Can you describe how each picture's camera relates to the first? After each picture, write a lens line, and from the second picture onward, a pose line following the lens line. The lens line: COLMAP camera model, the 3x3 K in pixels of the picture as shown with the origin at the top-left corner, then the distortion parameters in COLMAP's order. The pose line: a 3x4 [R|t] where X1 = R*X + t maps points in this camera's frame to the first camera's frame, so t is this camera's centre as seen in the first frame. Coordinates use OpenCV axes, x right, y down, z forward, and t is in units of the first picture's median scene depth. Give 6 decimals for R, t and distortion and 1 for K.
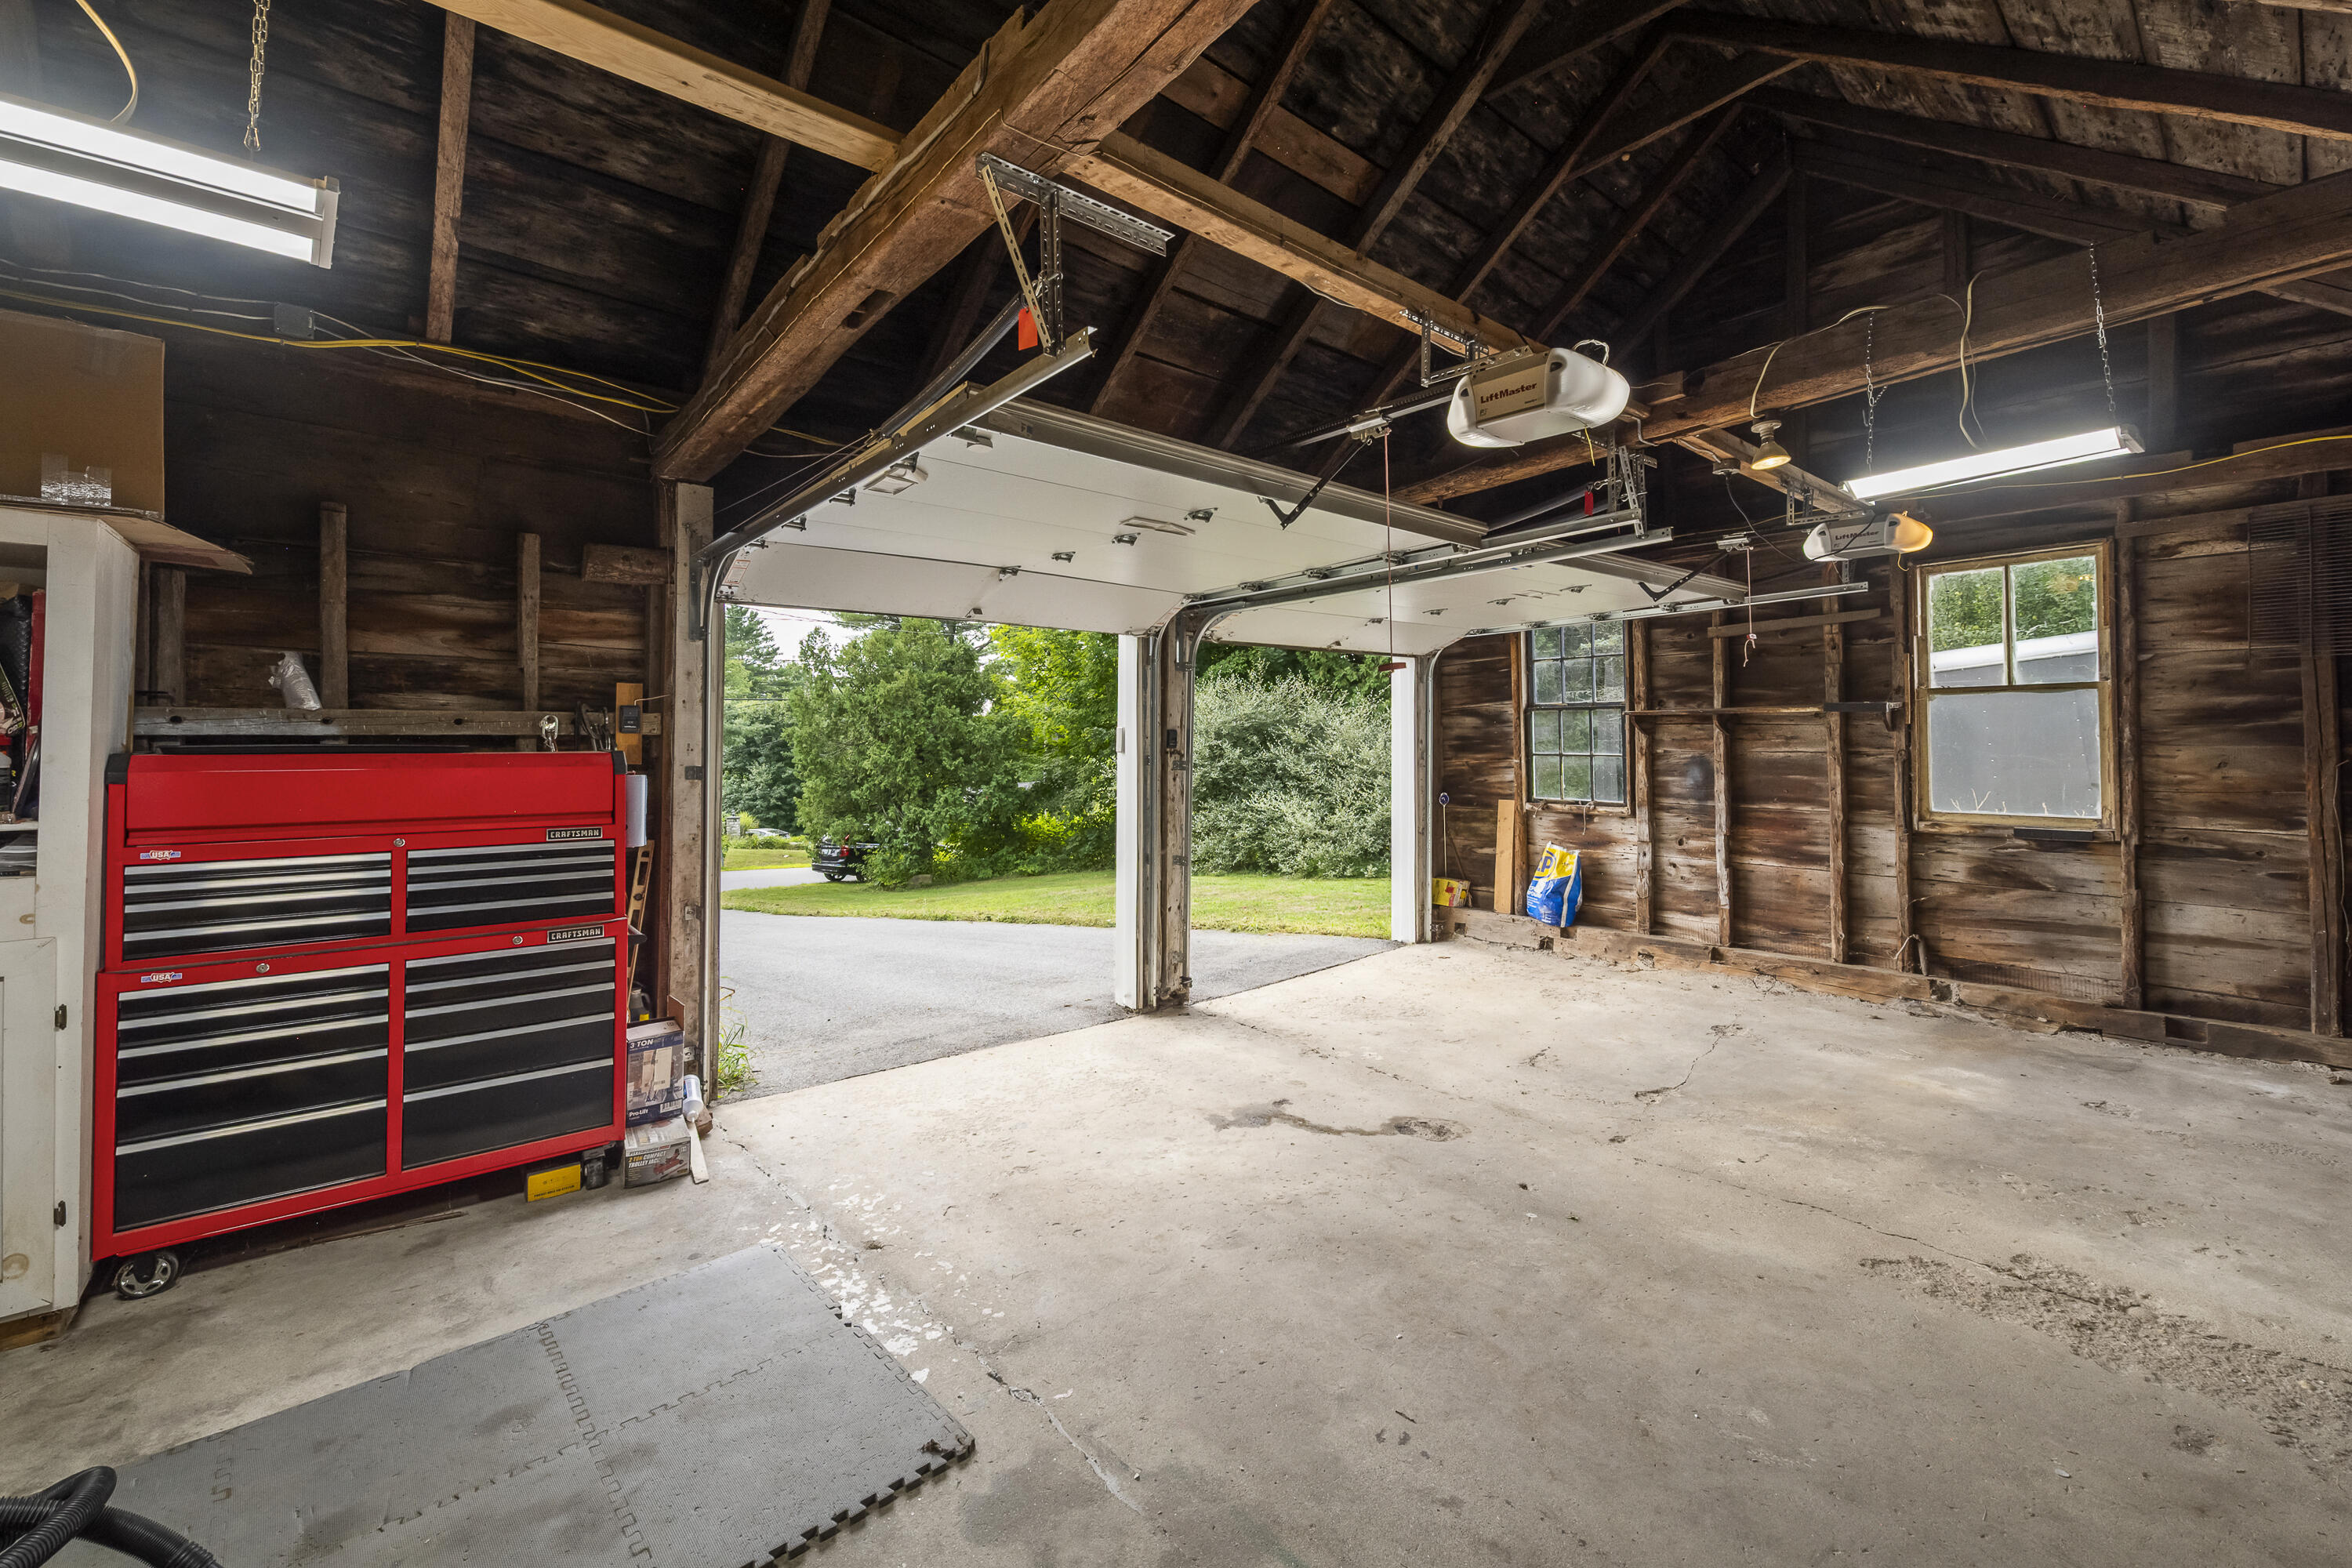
lens RADIAL K [[956.1, 0, 1169.8], [0, 956.1, 733.7], [0, 0, 1]] dist [0.007516, -0.000623]
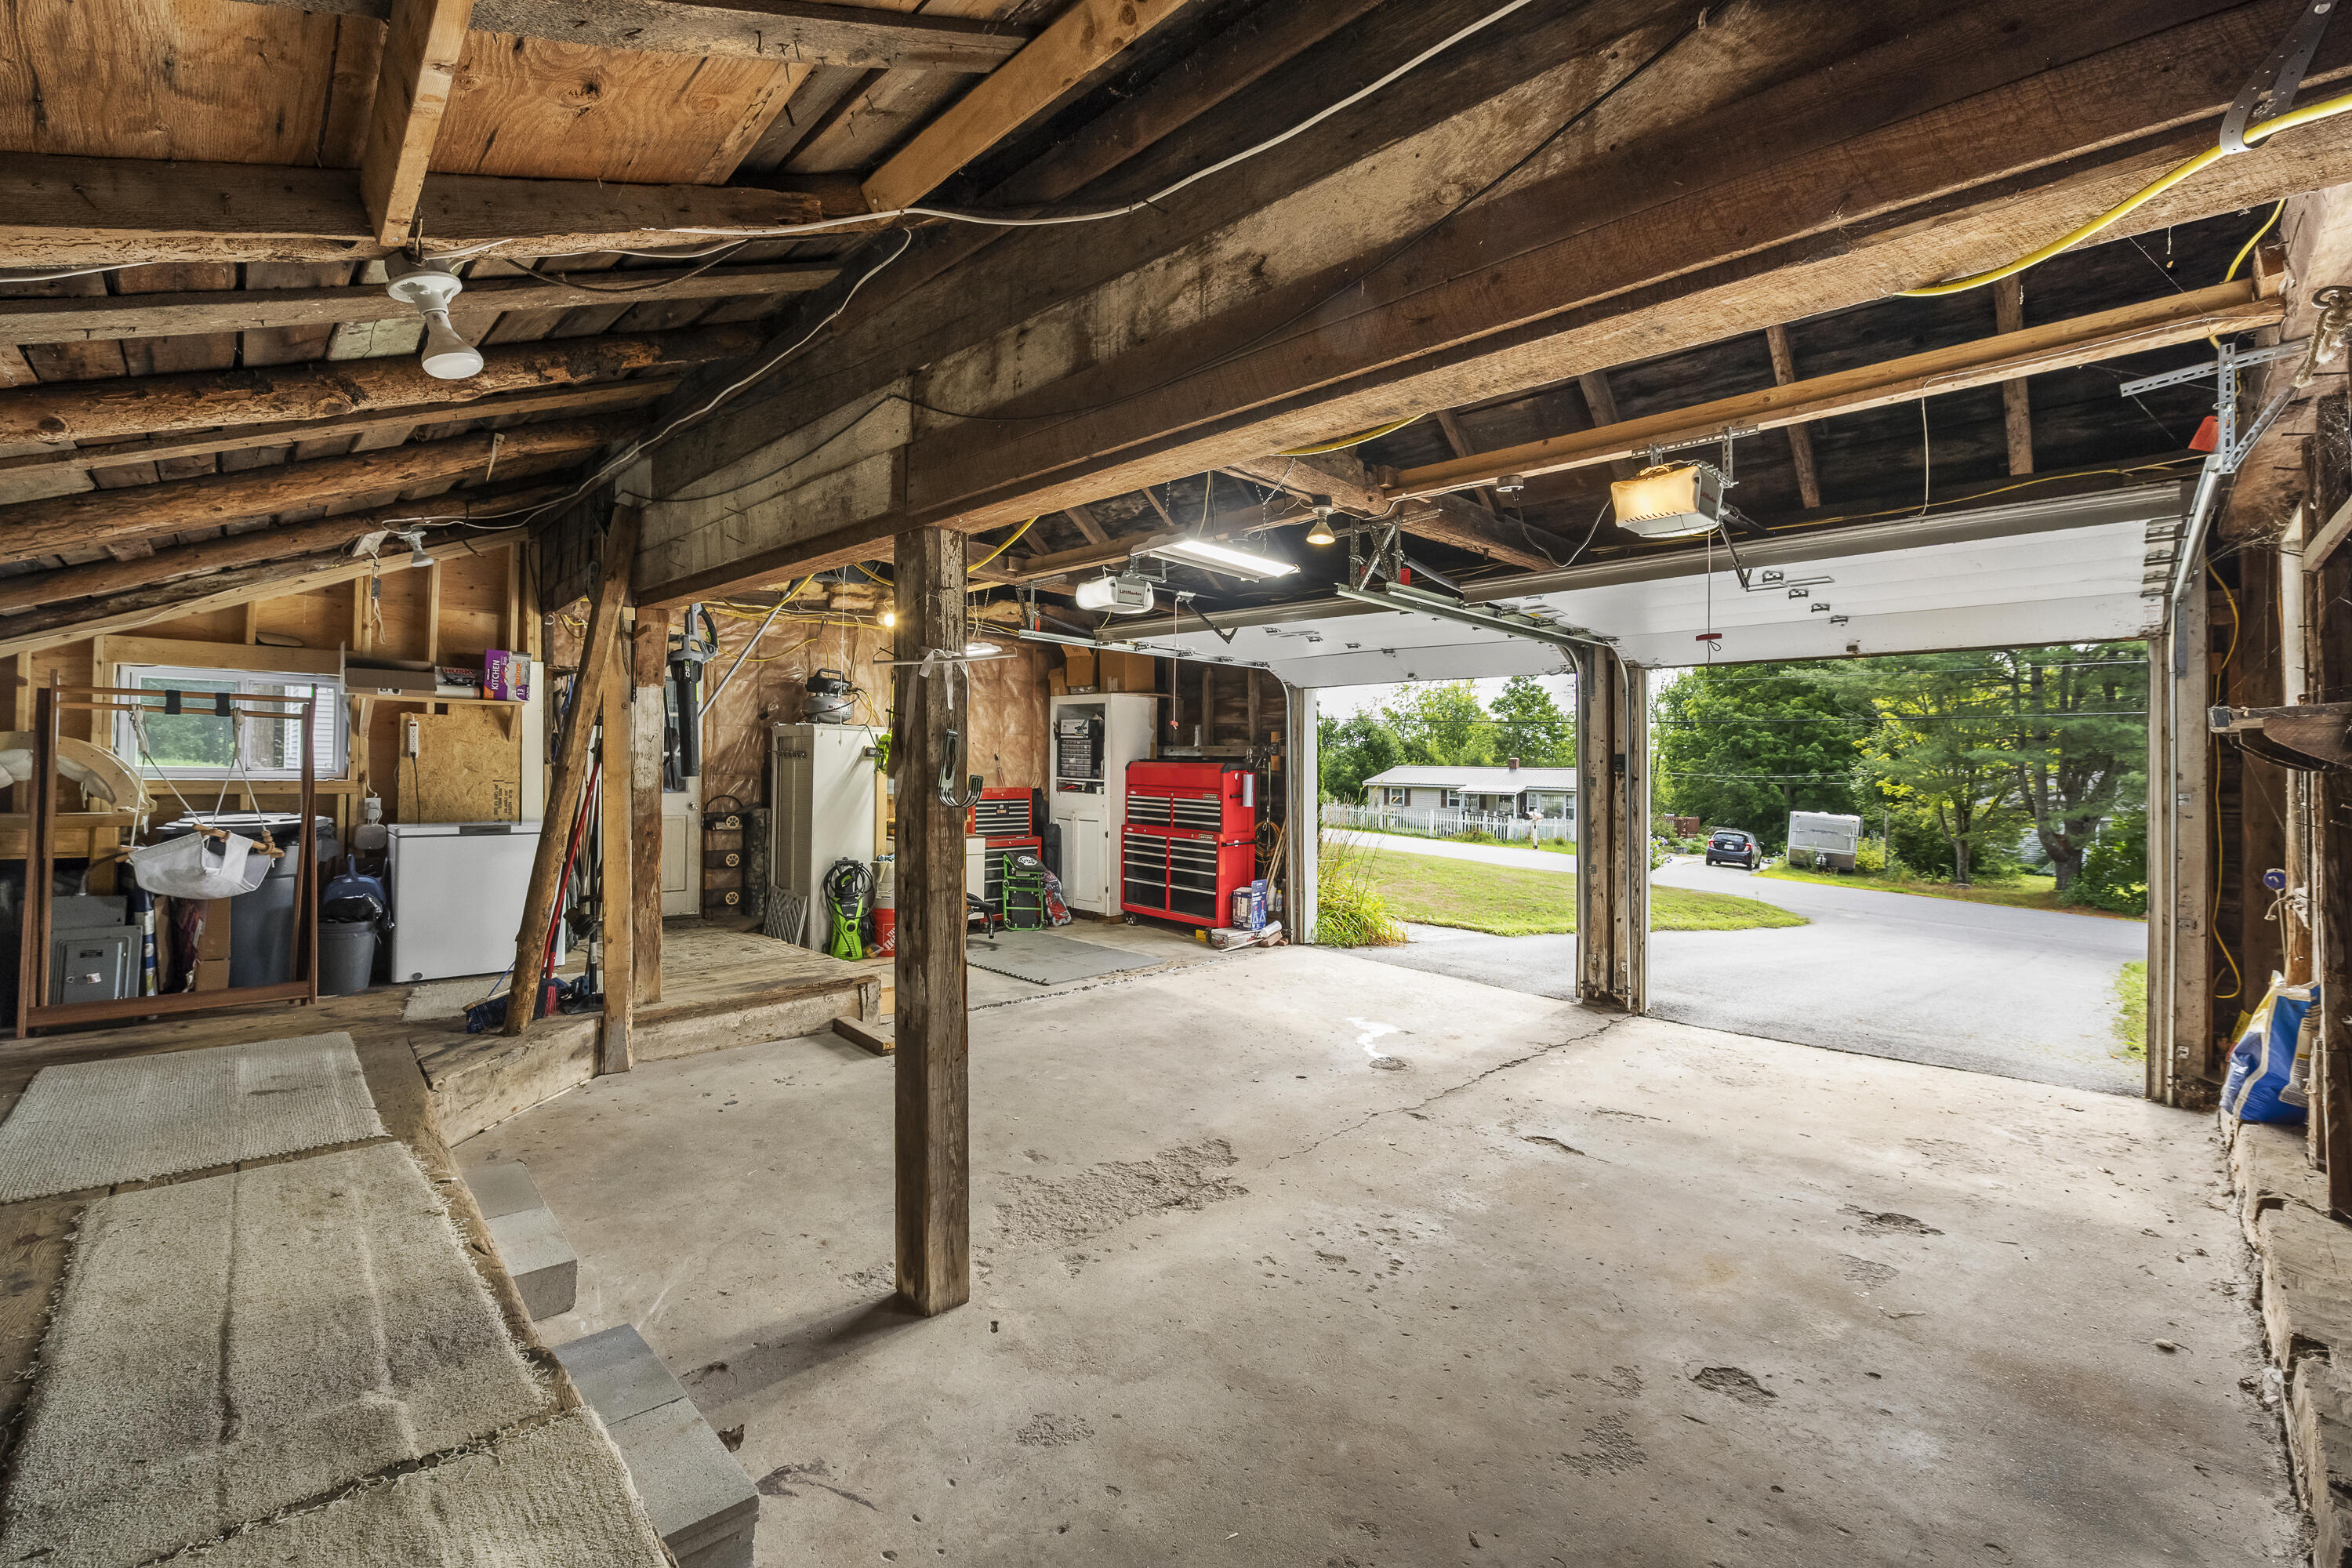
lens RADIAL K [[956.1, 0, 1169.8], [0, 956.1, 733.7], [0, 0, 1]] dist [0.007516, -0.000623]
pose [[0.084416, -0.020040, -0.996229, 1.954199], [-0.004698, 0.999779, -0.020510, -0.005666], [0.996420, 0.006411, 0.084303, 0.751312]]
